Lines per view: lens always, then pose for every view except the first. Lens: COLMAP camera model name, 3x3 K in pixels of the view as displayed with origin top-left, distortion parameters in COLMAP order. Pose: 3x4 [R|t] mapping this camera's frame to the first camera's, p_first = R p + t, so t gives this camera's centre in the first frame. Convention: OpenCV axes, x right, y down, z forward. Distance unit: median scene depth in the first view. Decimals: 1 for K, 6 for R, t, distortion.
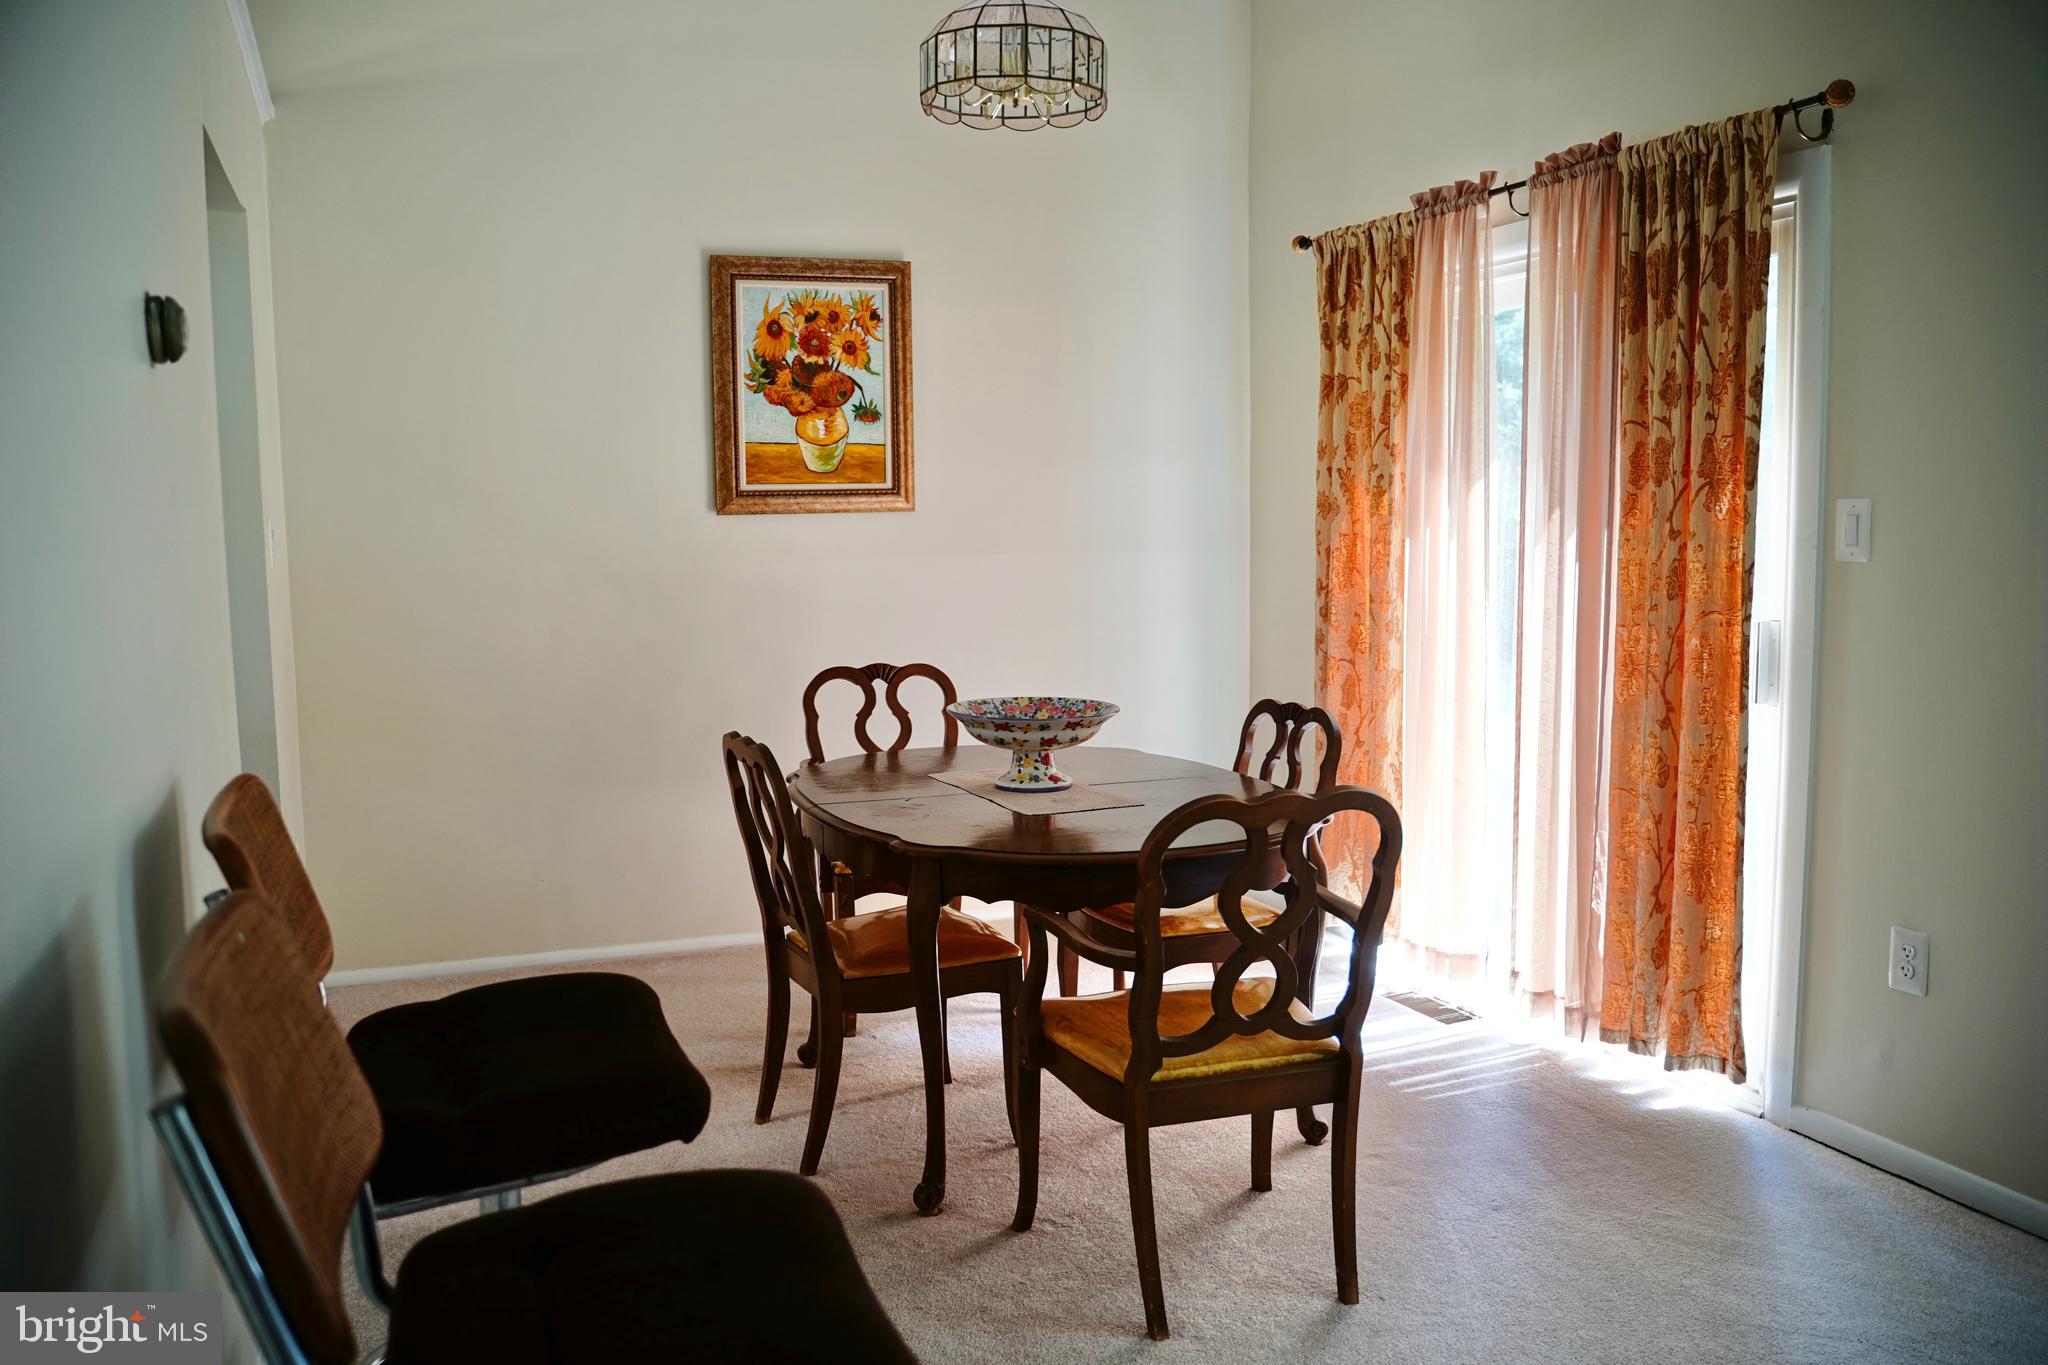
lens RADIAL K [[1670.0, 0, 1023.5], [0, 1670.0, 672.9], [0, 0, 1]] dist [-0.120151, 0.104136]
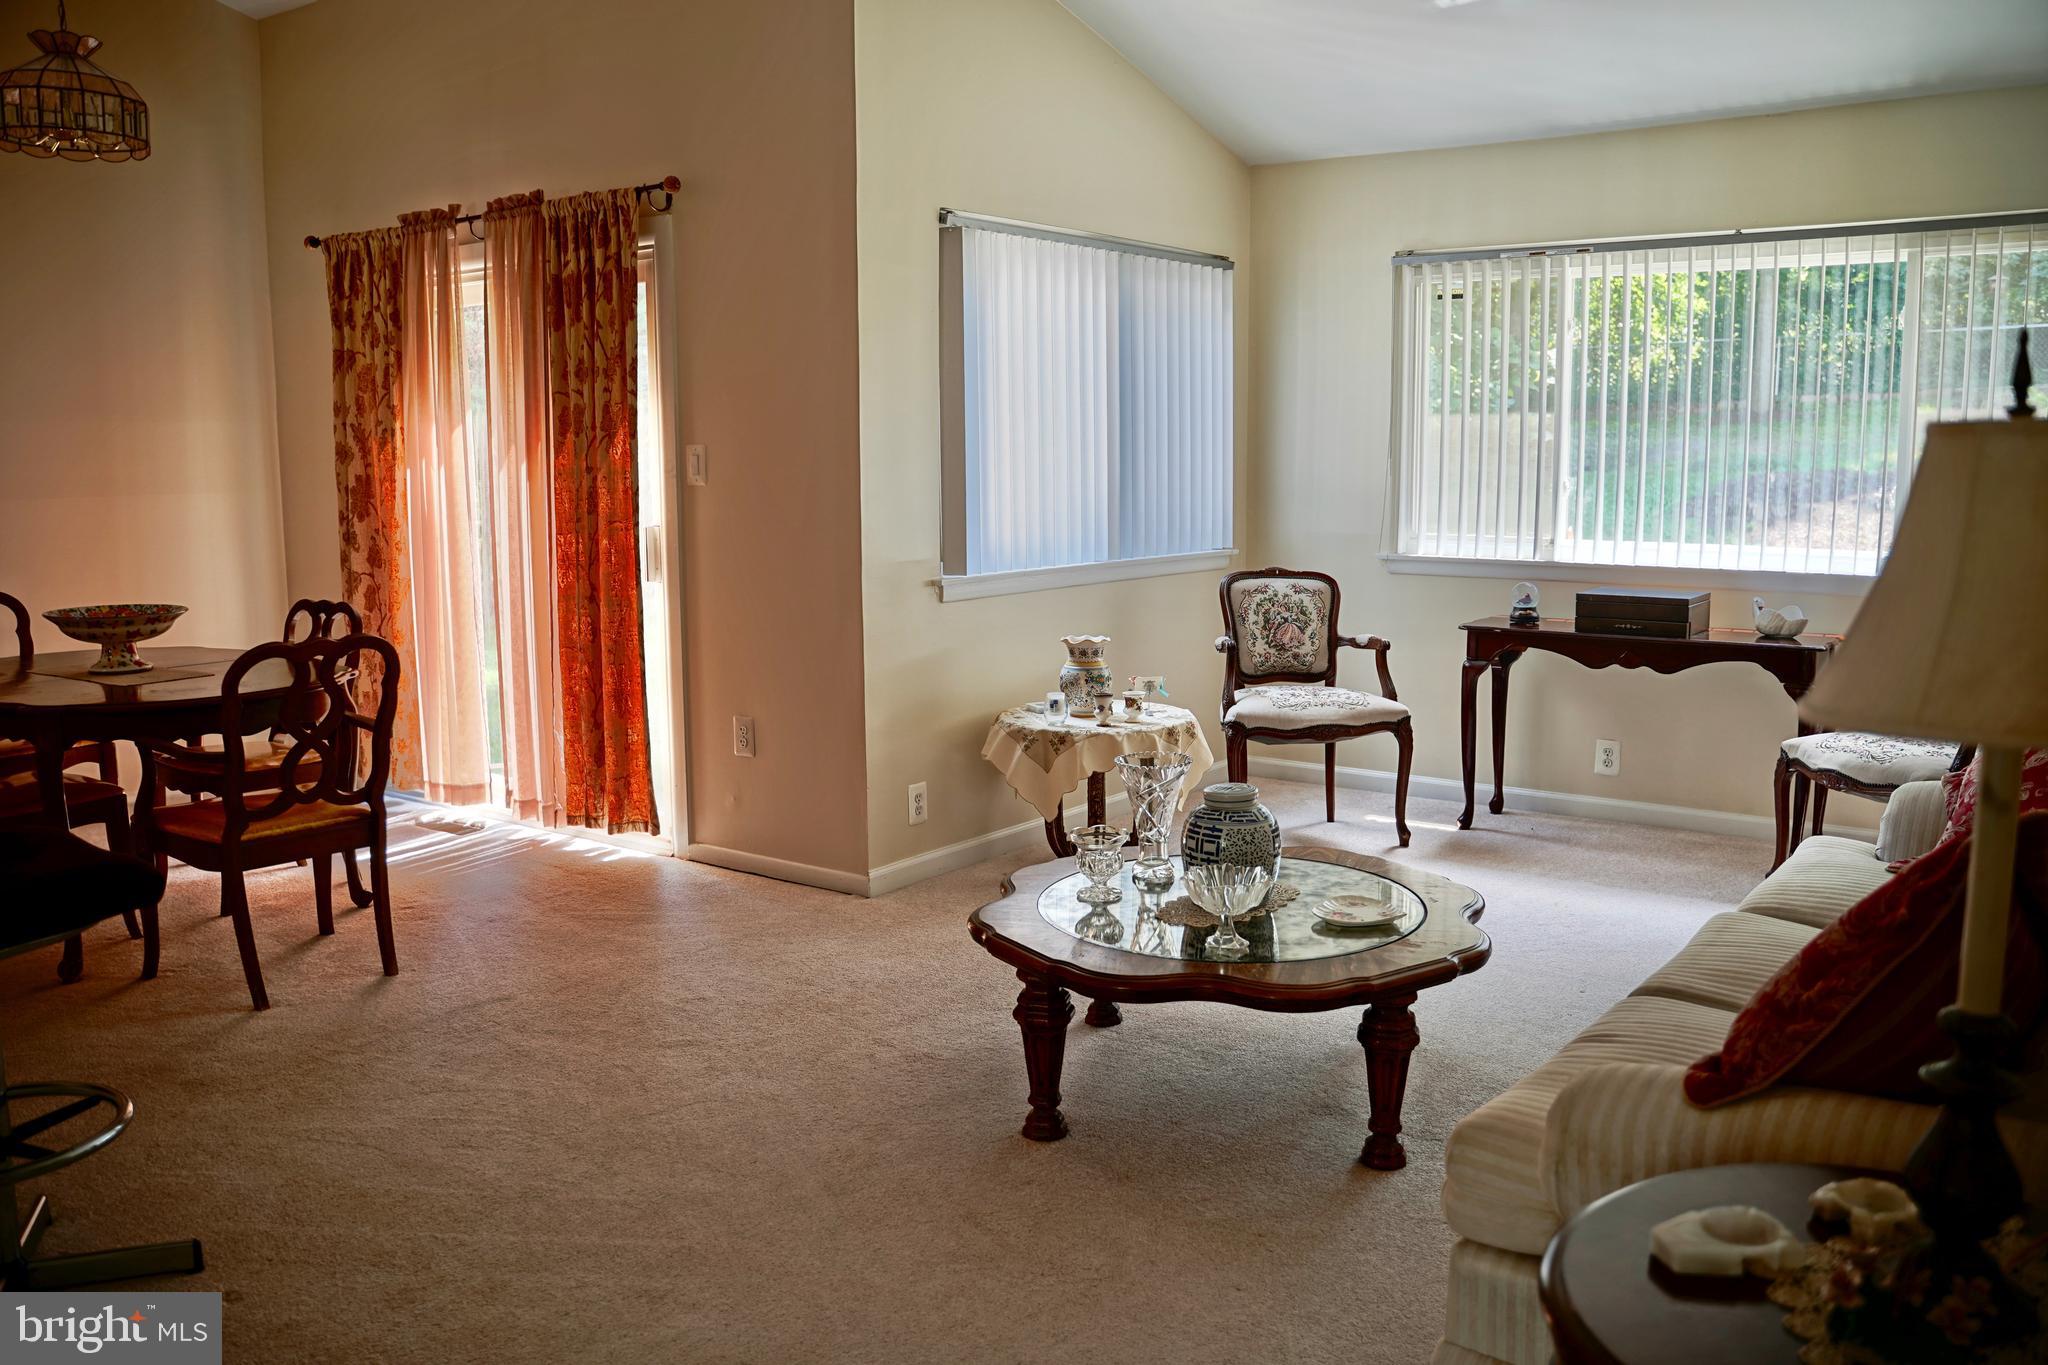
lens RADIAL K [[1670.0, 0, 1023.5], [0, 1670.0, 672.9], [0, 0, 1]] dist [-0.120151, 0.104136]
pose [[0.846191, -0.069964, 0.528268, -0.068966], [0.052132, 0.997457, 0.048597, 0.044942], [-0.530324, -0.013582, 0.847686, -0.460143]]
